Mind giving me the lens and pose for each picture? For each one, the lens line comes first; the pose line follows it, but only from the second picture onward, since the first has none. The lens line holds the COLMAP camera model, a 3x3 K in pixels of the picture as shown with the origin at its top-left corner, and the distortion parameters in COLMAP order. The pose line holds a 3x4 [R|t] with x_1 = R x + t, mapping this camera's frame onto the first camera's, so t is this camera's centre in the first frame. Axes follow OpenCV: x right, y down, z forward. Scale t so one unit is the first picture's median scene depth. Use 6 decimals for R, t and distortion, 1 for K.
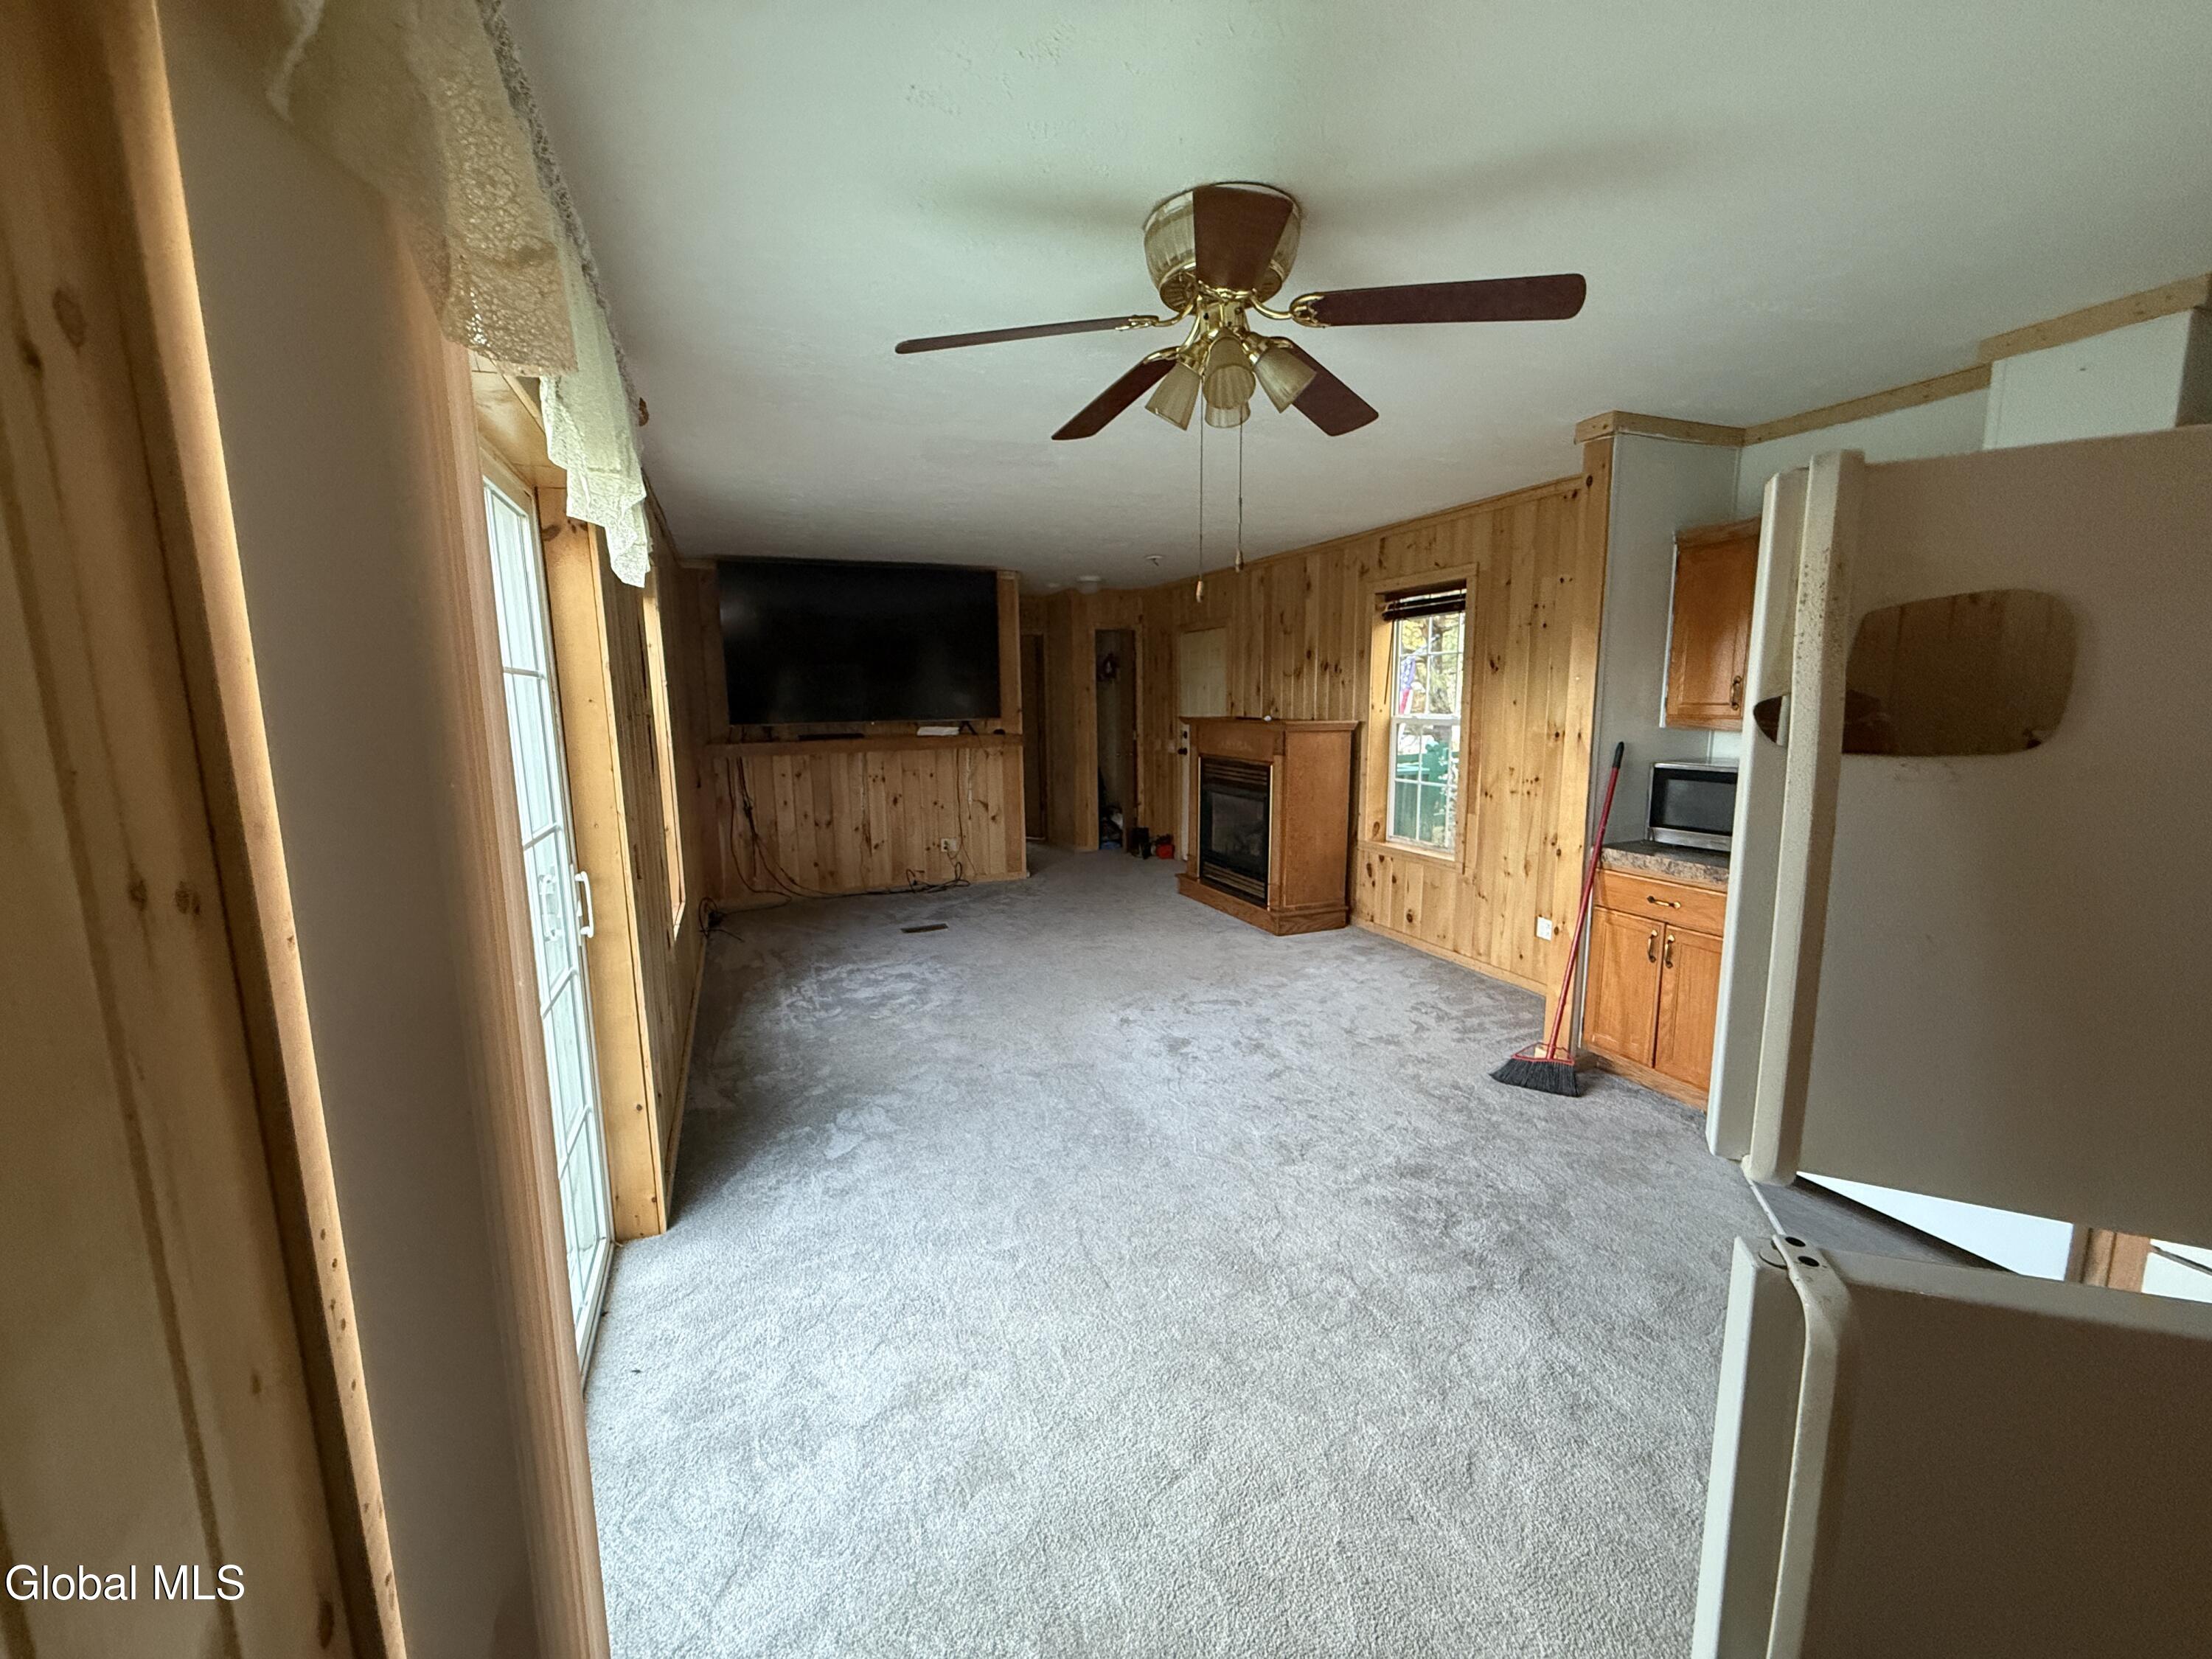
lens RADIAL K [[881.5, 0, 1108.1], [0, 881.5, 832.0], [0, 0, 1]] dist [-0.001916, 0.000894]
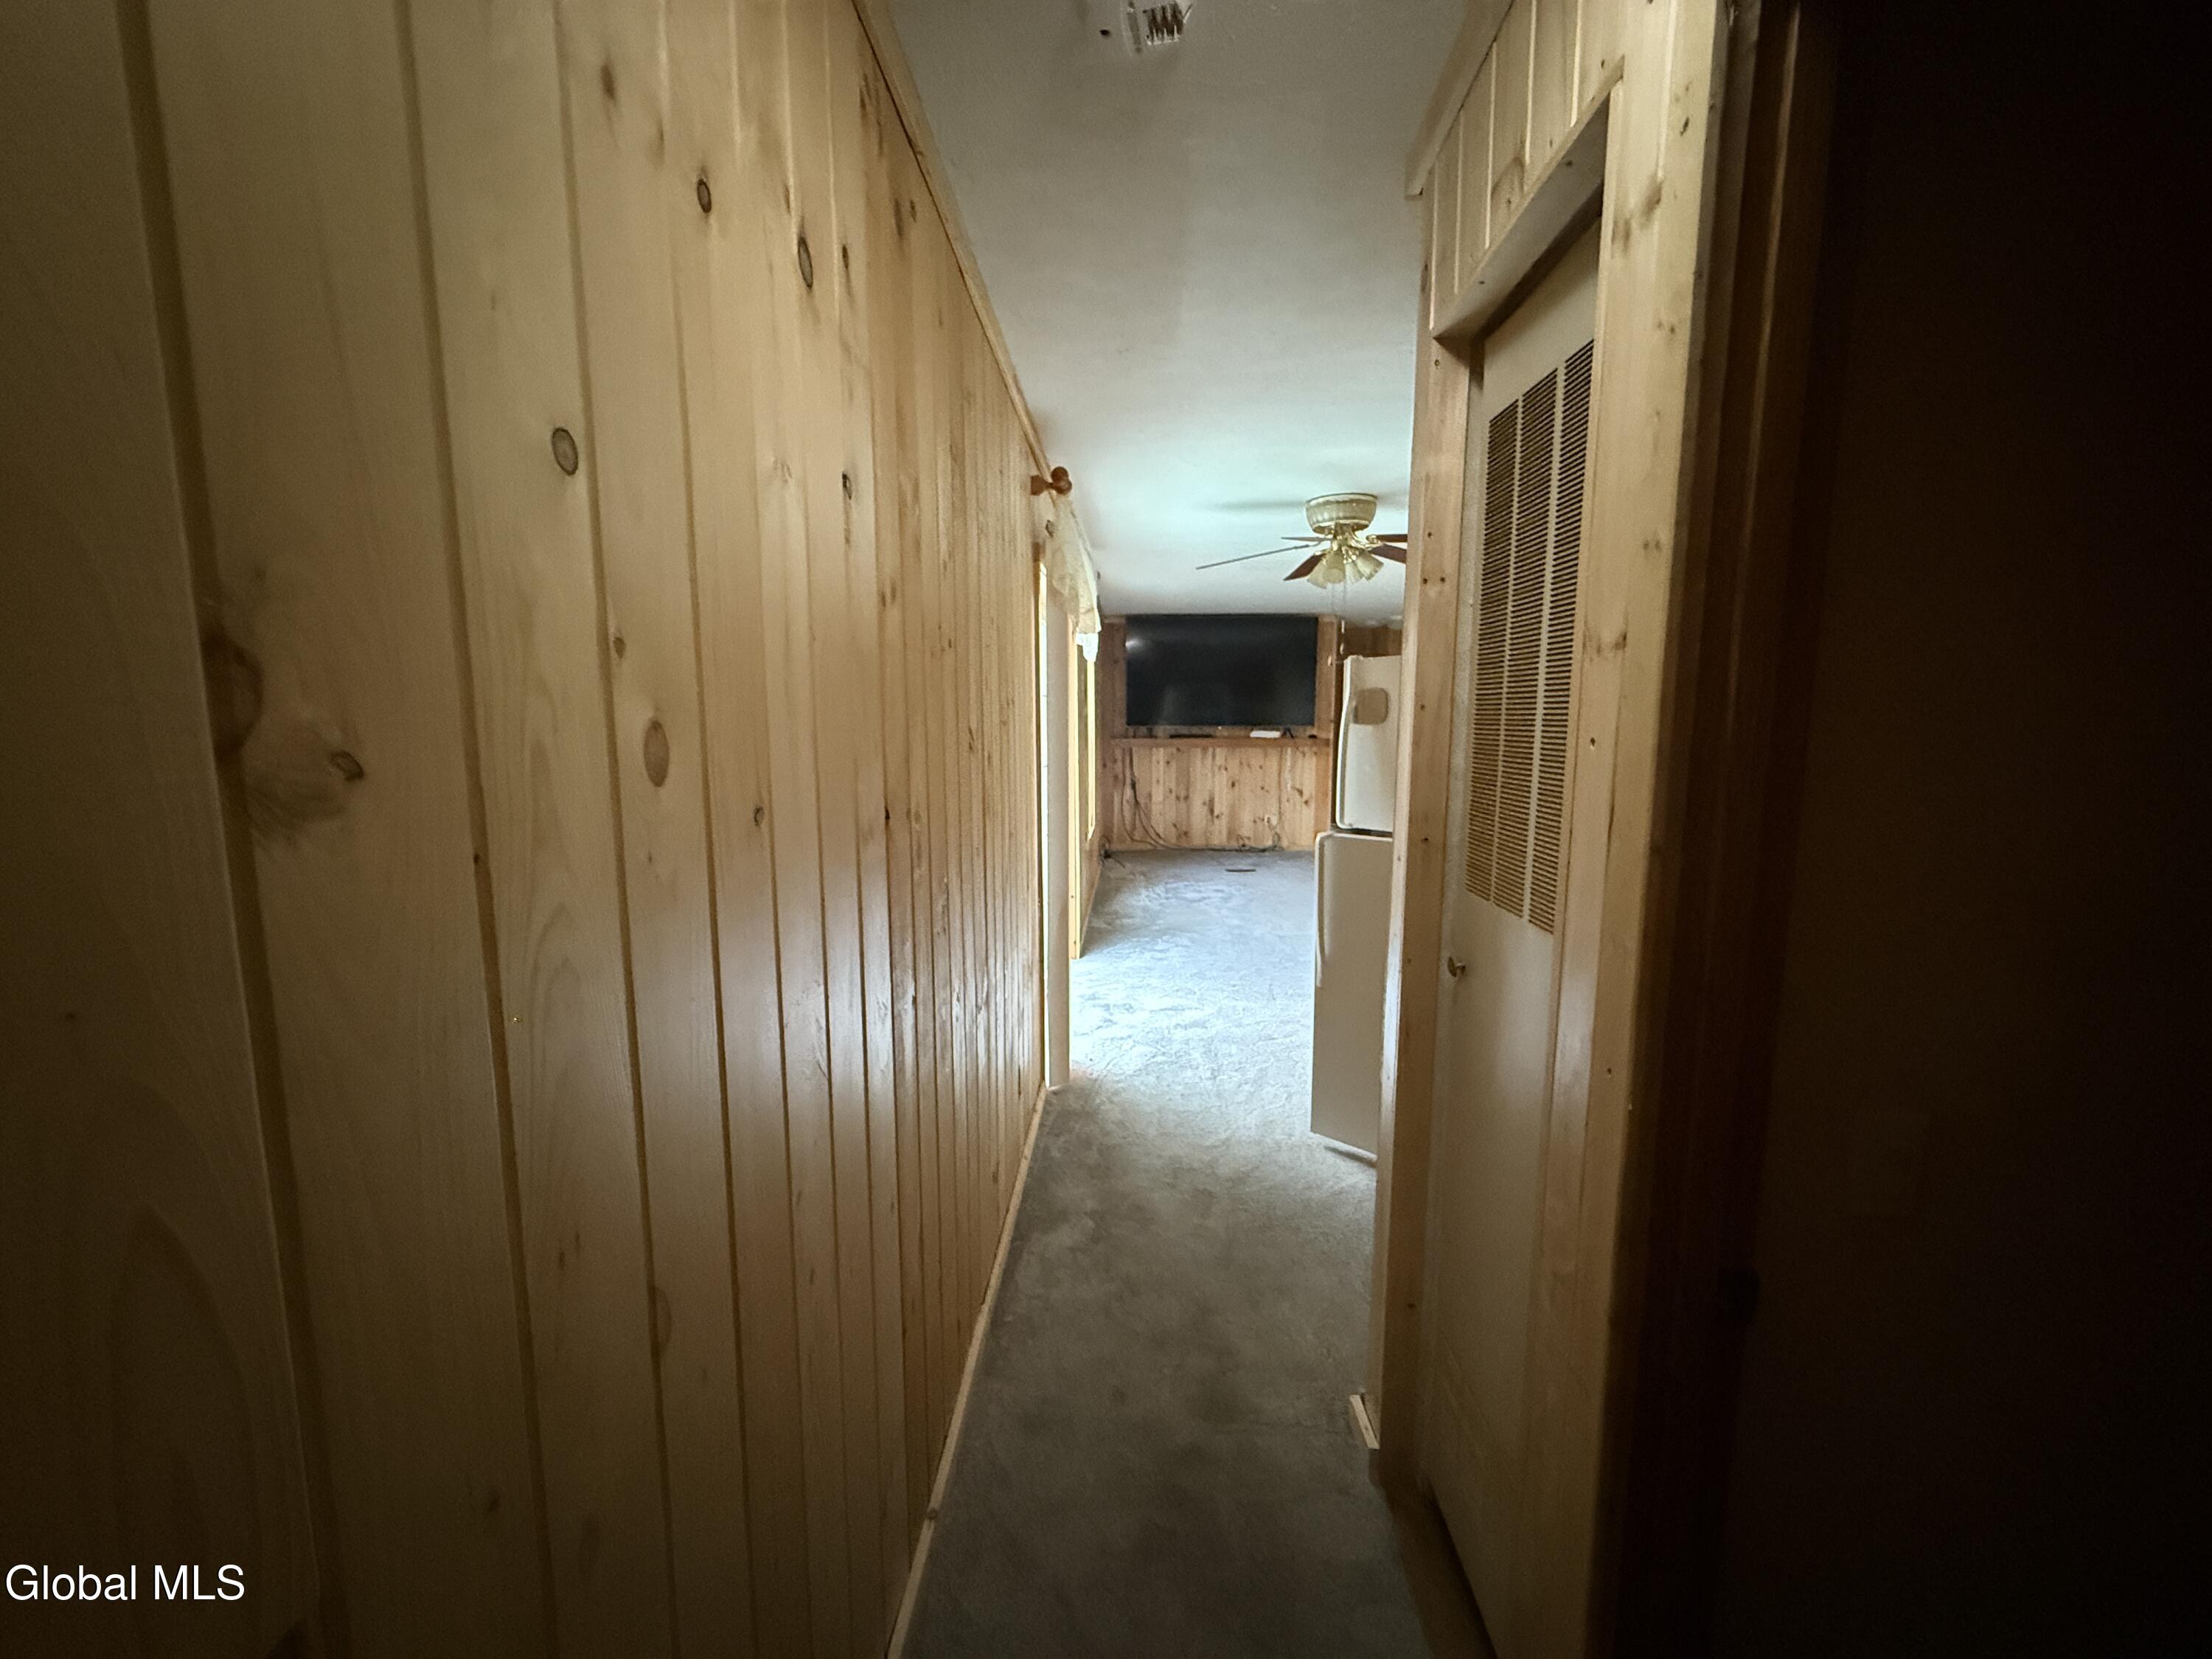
lens RADIAL K [[881.5, 0, 1110.3], [0, 881.5, 827.9], [0, 0, 1]] dist [-0.001916, 0.000894]
pose [[0.911419, 0.068175, -0.405792, 0.192439], [-0.075273, 0.997162, -0.001537, 0.064353], [0.404536, 0.031946, 0.913964, -0.435973]]
